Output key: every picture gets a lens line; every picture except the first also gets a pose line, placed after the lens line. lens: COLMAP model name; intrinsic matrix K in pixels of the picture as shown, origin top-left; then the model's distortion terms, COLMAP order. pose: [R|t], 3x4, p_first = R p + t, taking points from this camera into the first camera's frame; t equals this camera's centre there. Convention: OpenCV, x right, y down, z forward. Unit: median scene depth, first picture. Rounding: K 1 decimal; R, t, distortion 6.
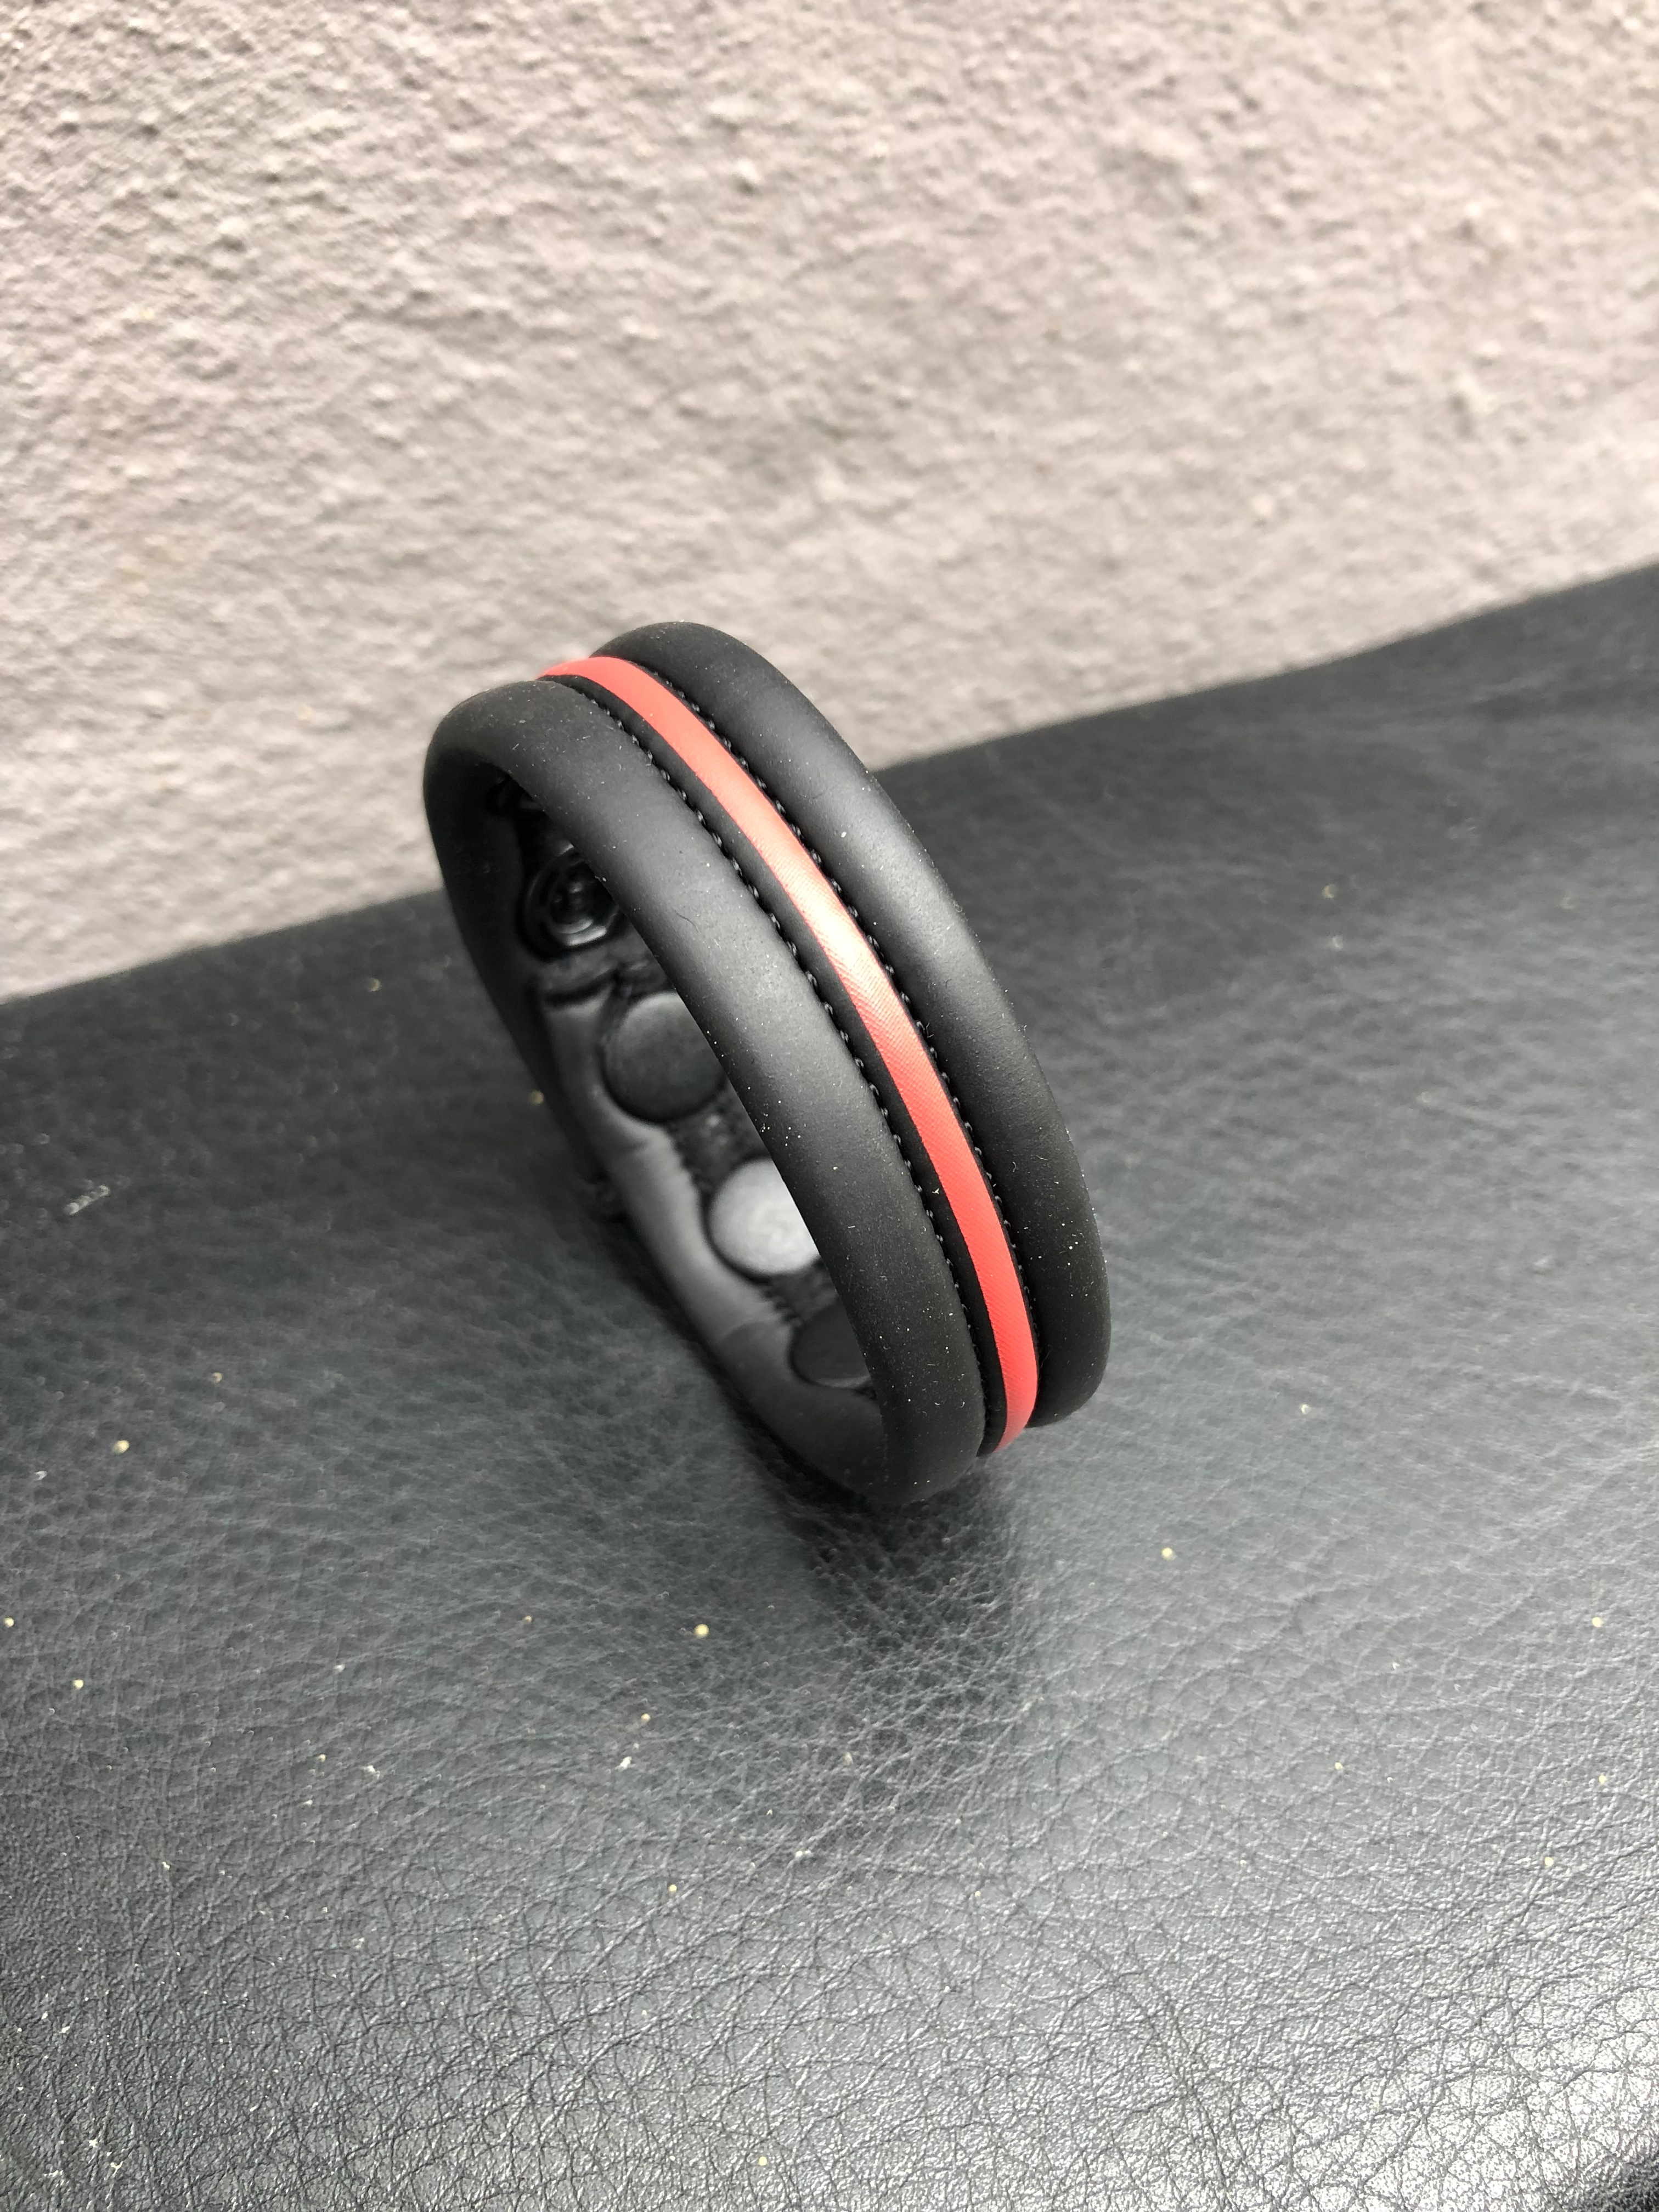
lens RADIAL K [[1799.0, 0, 838.8], [0, 1799.0, 1093.6], [0, 0, 1]] dist [-0.044733, 0.065100]
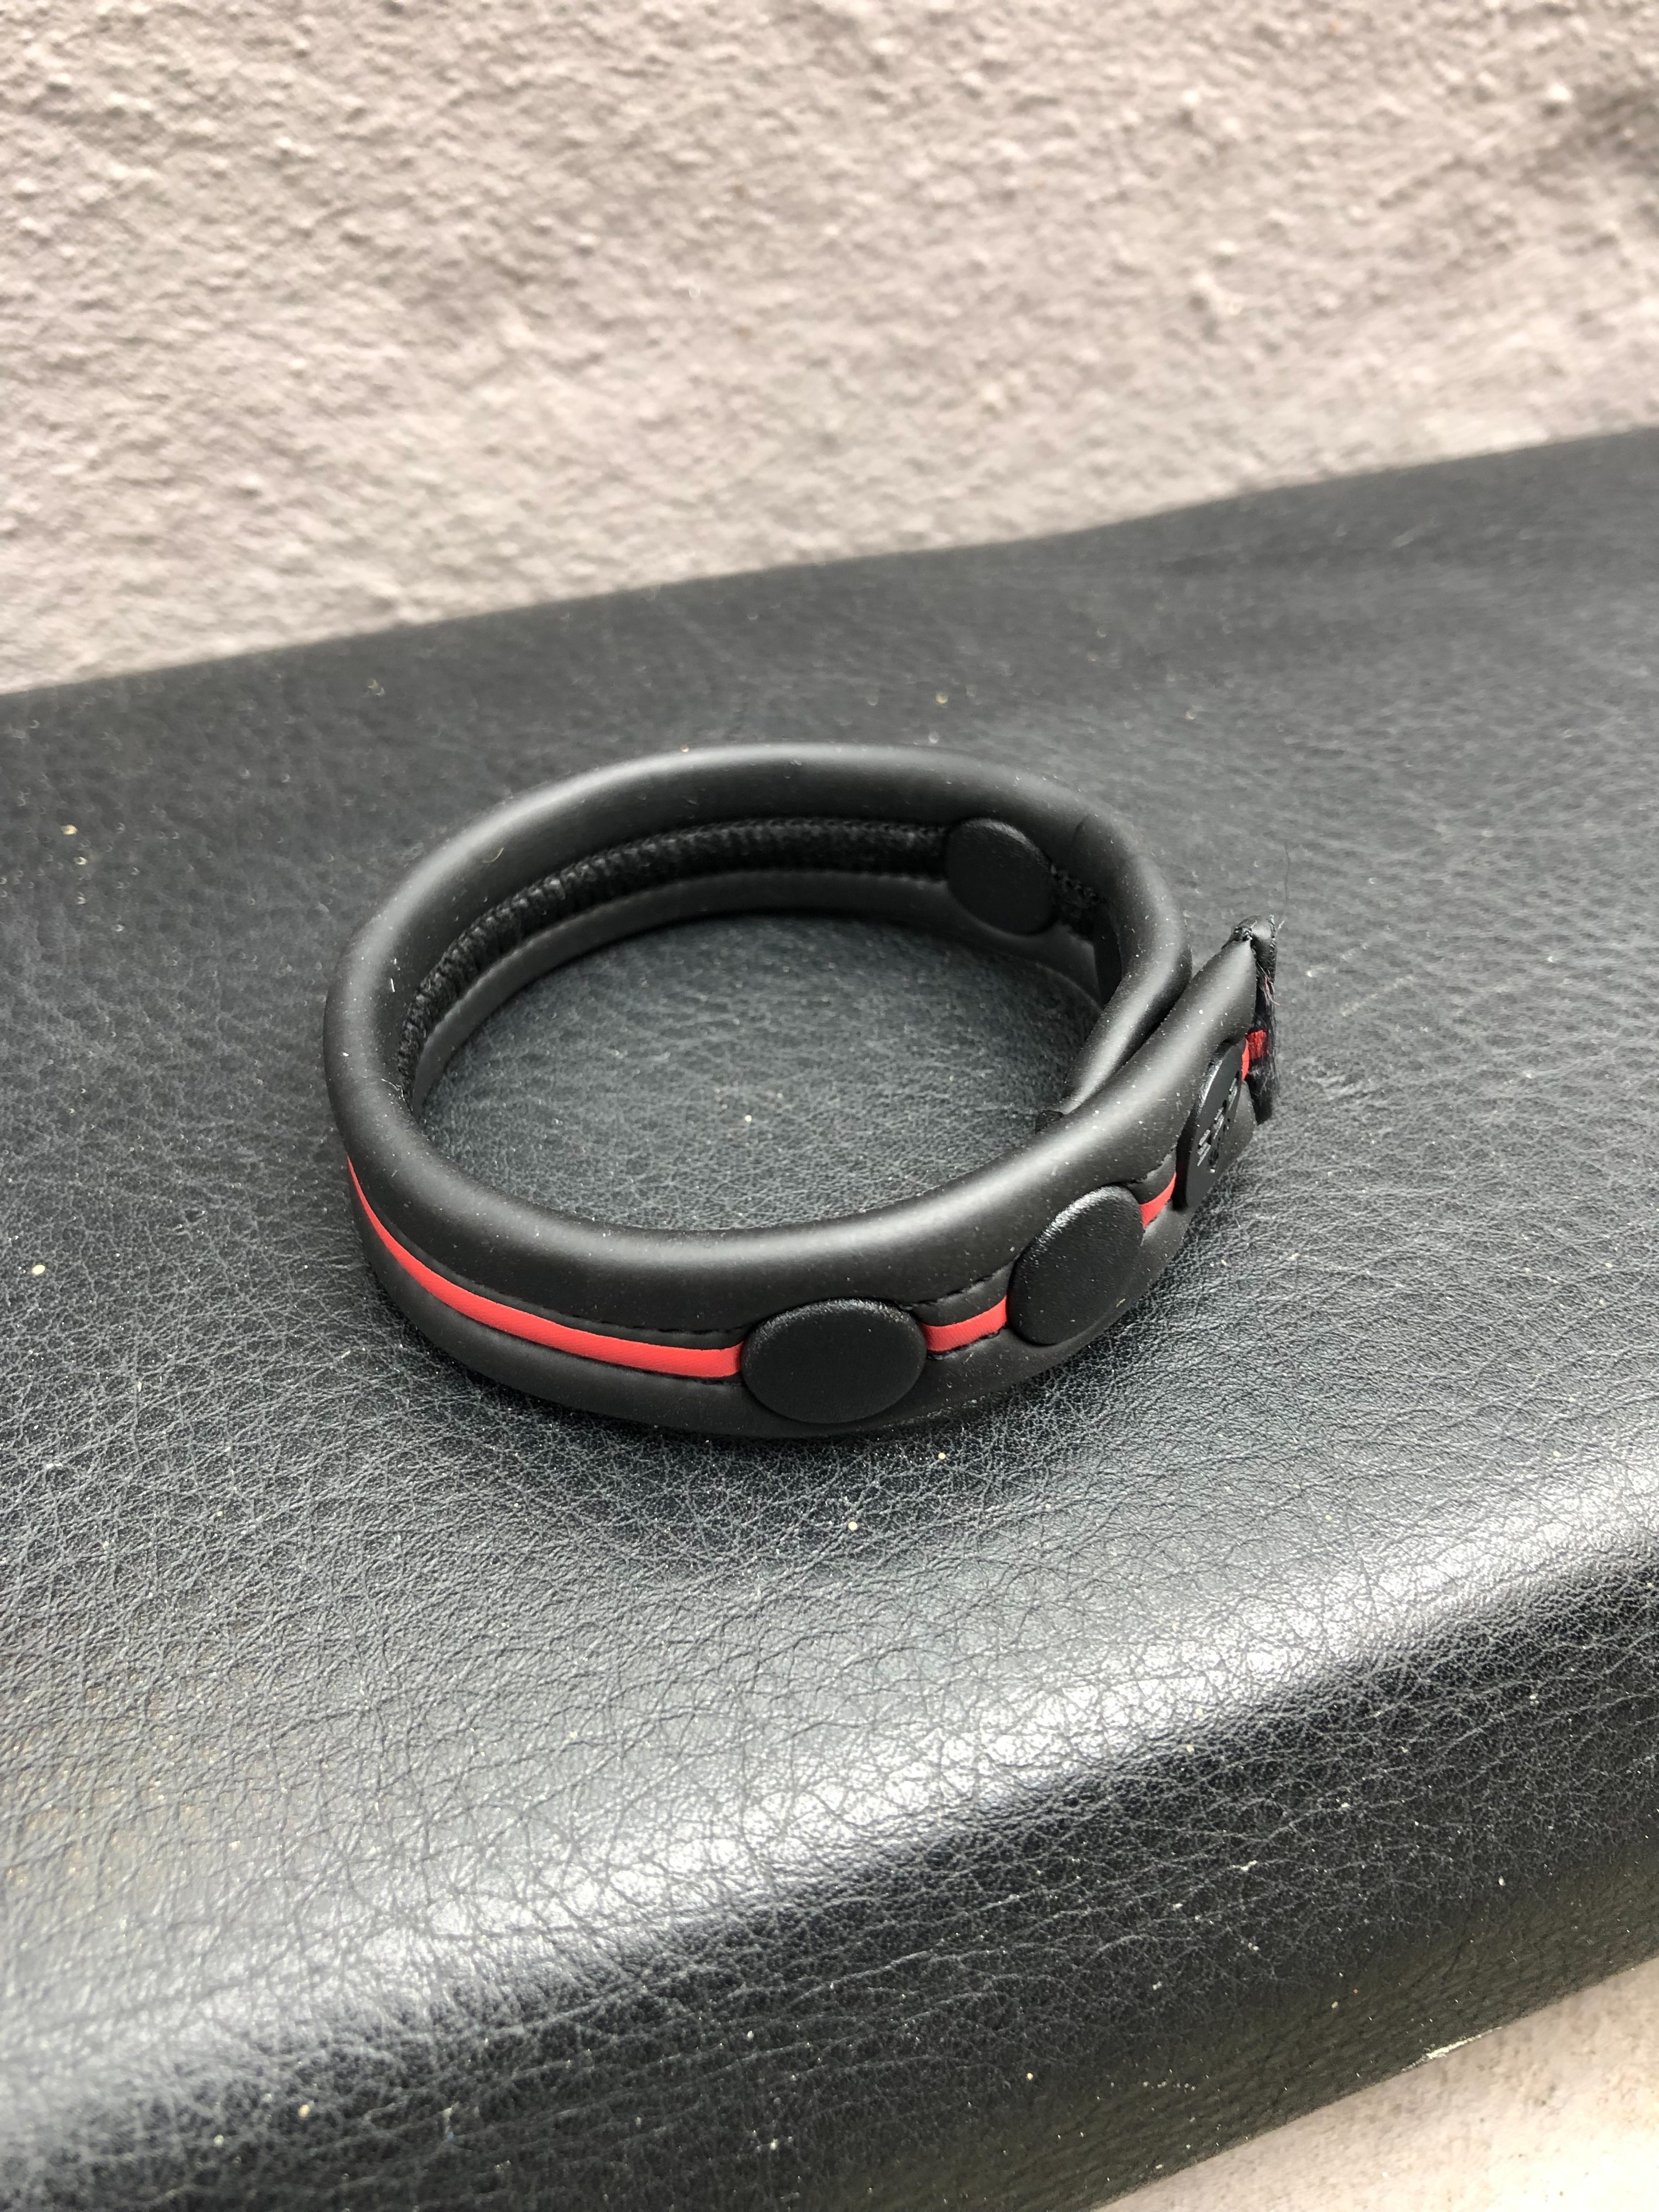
lens RADIAL K [[1799.0, 0, 838.8], [0, 1799.0, 1093.6], [0, 0, 1]] dist [-0.044733, 0.065100]
pose [[0.996987, 0.042263, -0.065051, 0.275348], [-0.048042, 0.994783, -0.089997, 0.182192], [0.060908, 0.092851, 0.993815, 0.044668]]
